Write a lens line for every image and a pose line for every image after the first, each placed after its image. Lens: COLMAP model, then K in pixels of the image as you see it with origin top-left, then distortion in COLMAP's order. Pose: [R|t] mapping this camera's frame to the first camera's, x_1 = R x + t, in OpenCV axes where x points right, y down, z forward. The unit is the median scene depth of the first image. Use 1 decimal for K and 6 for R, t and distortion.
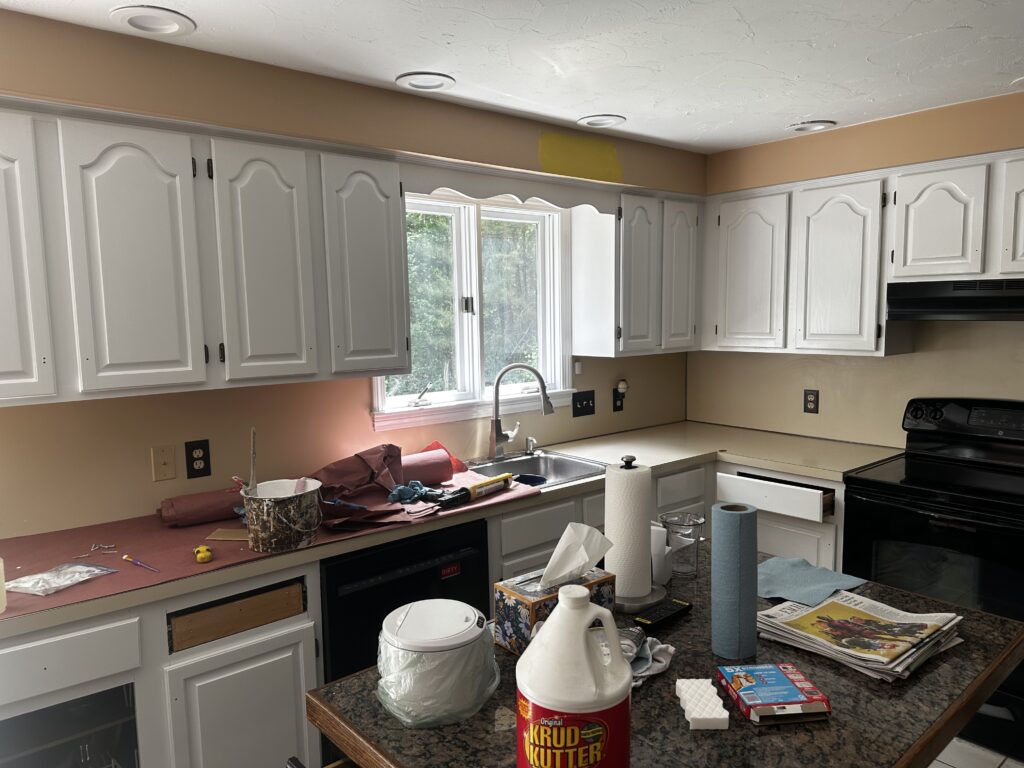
lens RADIAL K [[725.7, 0, 515.6], [0, 725.7, 385.6], [0, 0, 1]] dist [0.163594, -0.288395]
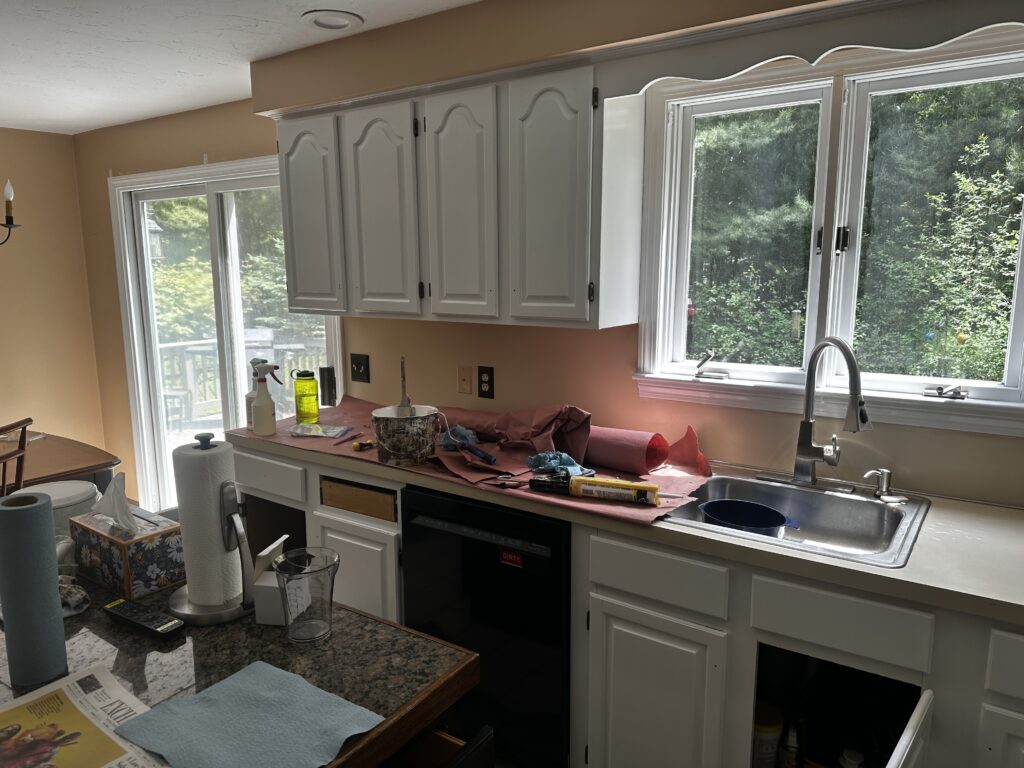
lens RADIAL K [[718.8, 0, 505.6], [0, 718.8, 396.3], [0, 0, 1]] dist [0.094935, -0.116469]
pose [[0.250987, 0.188316, -0.949496, 0.533690], [-0.097037, 0.980848, 0.168884, -0.059692], [0.963114, 0.049749, 0.264454, 0.593248]]
